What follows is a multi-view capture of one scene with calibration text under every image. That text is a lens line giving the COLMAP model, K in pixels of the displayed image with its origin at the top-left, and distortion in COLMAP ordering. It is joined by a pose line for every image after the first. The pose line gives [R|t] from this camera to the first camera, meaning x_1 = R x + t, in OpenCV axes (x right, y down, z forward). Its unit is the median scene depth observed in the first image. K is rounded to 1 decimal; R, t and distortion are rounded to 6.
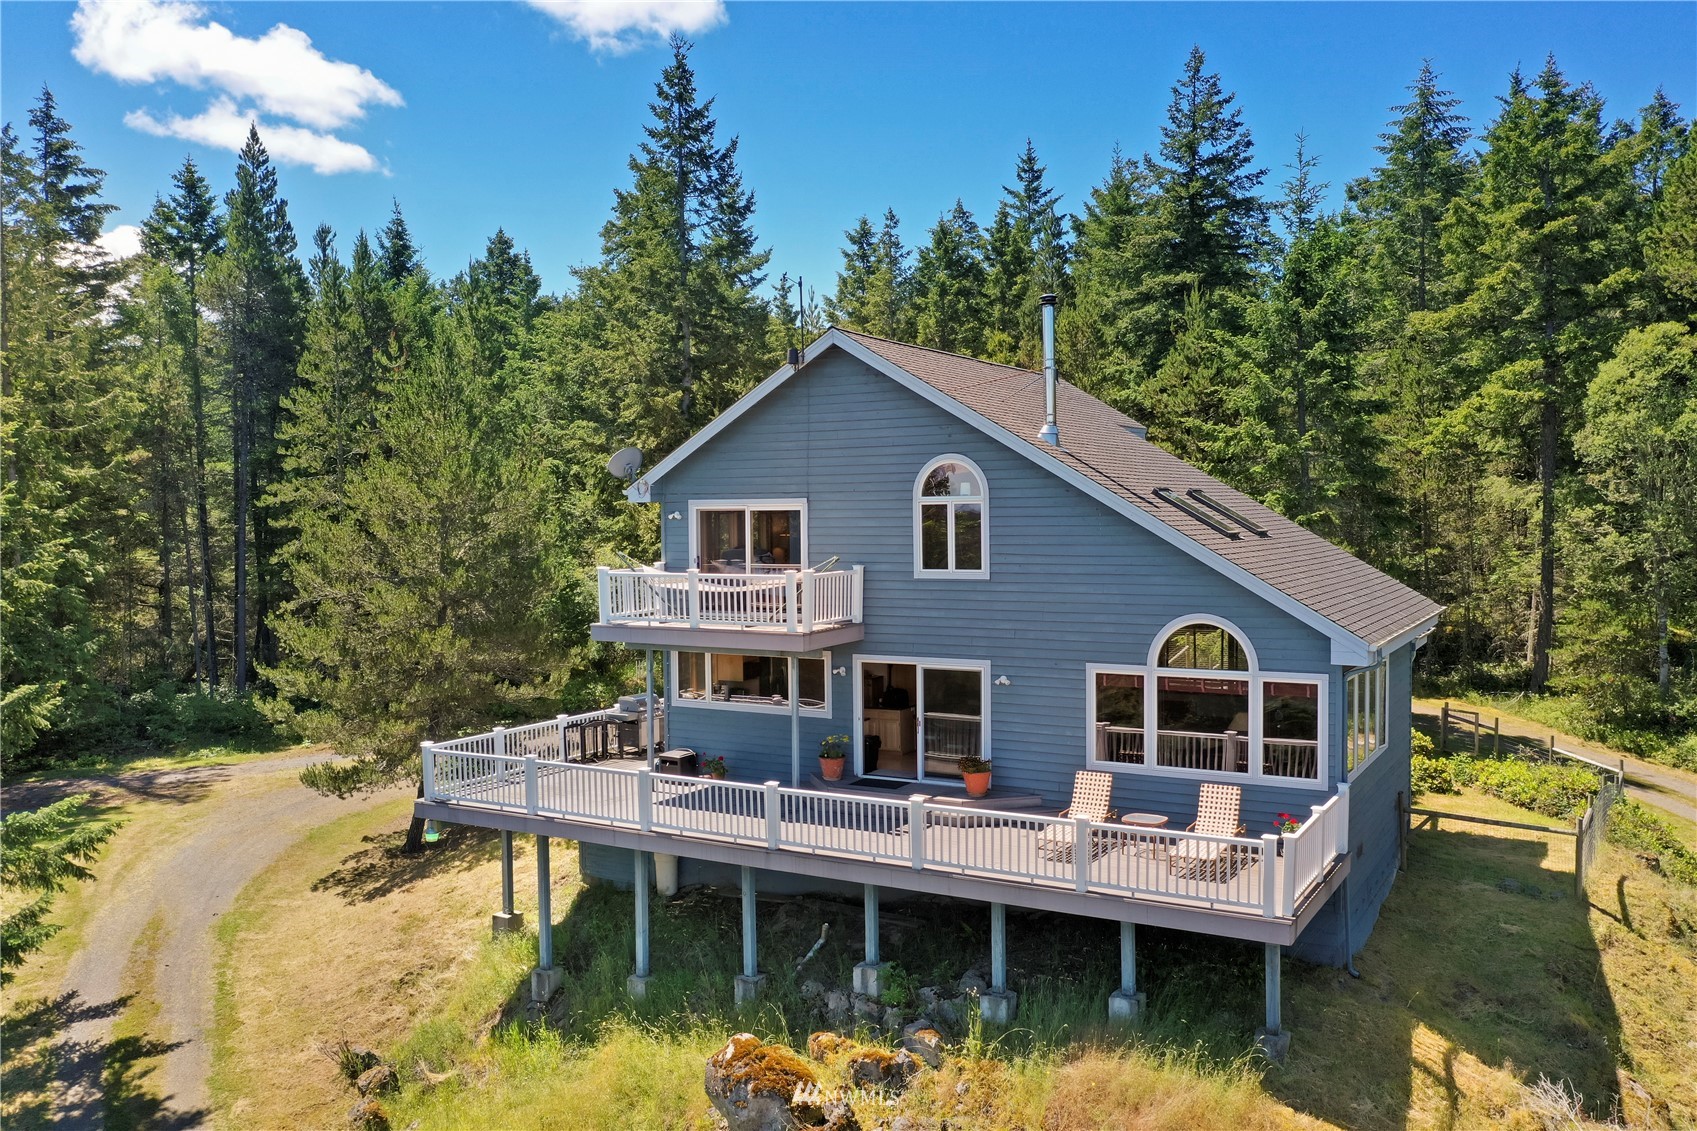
lens RADIAL K [[1374.3, 0, 848.5], [0, 1374.3, 565.5], [0, 0, 1]] dist [0.005376, 0.003588]
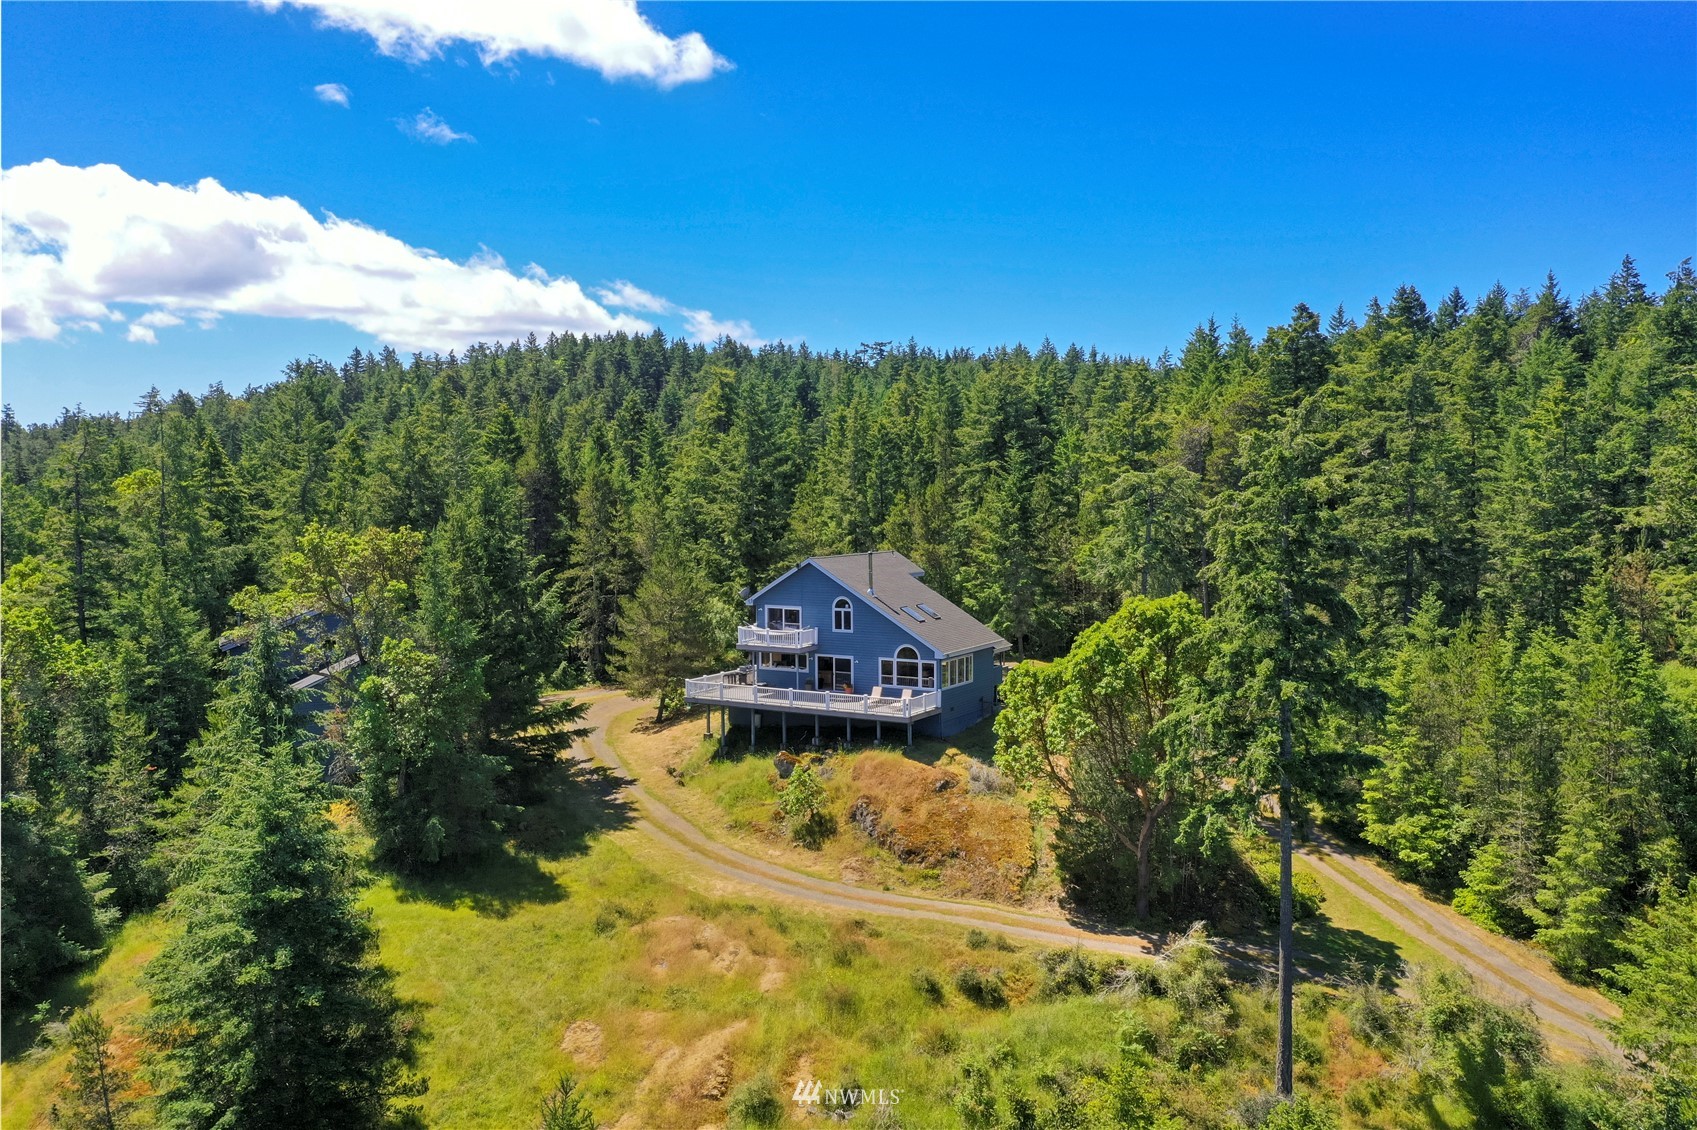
lens RADIAL K [[1374.3, 0, 848.5], [0, 1374.3, 565.0], [0, 0, 1]] dist [0.005376, 0.003588]
pose [[0.999917, 0.004423, -0.012095, 0.128889], [-0.004186, 0.999799, 0.019597, -0.224586], [0.012179, -0.019545, 0.999735, -2.419883]]
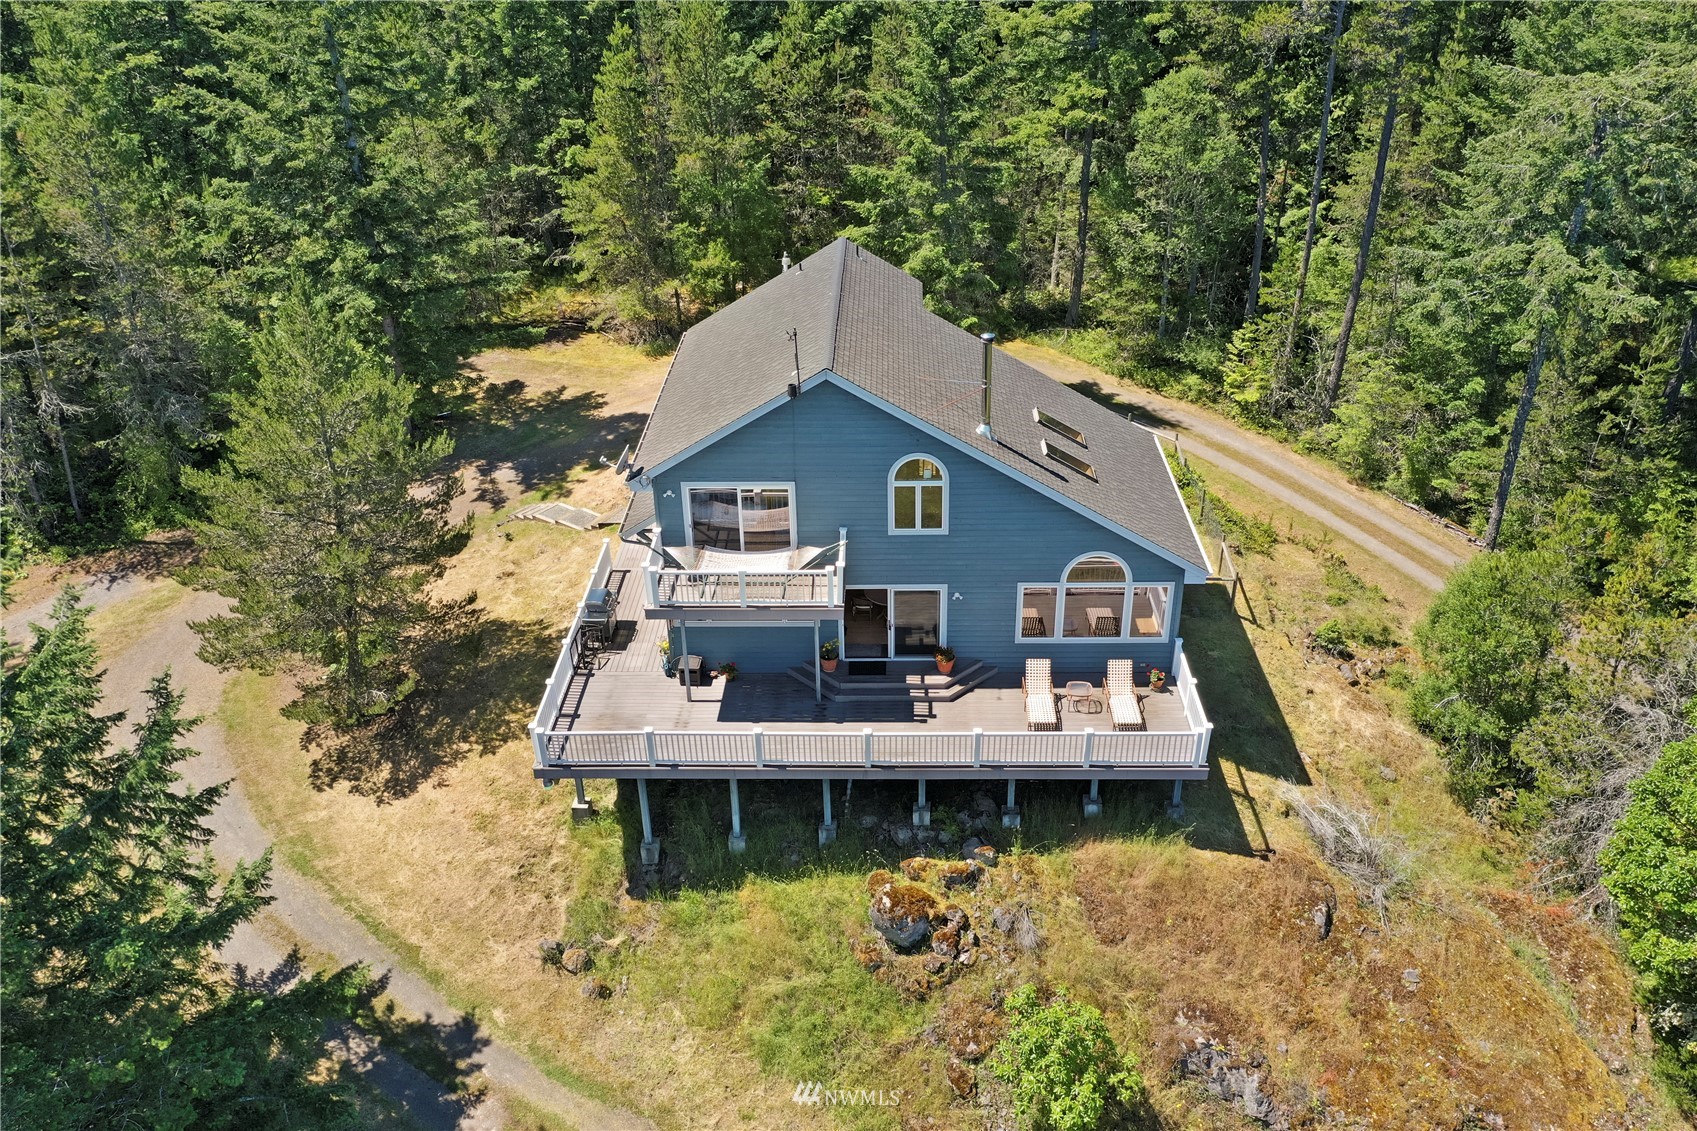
lens RADIAL K [[1374.3, 0, 848.5], [0, 1374.3, 565.5], [0, 0, 1]] dist [0.005376, 0.003588]
pose [[0.879124, -0.240328, 0.411562, -0.564966], [0.033610, 0.892662, 0.449471, -0.587463], [-0.475407, -0.381308, 0.792838, -0.082287]]
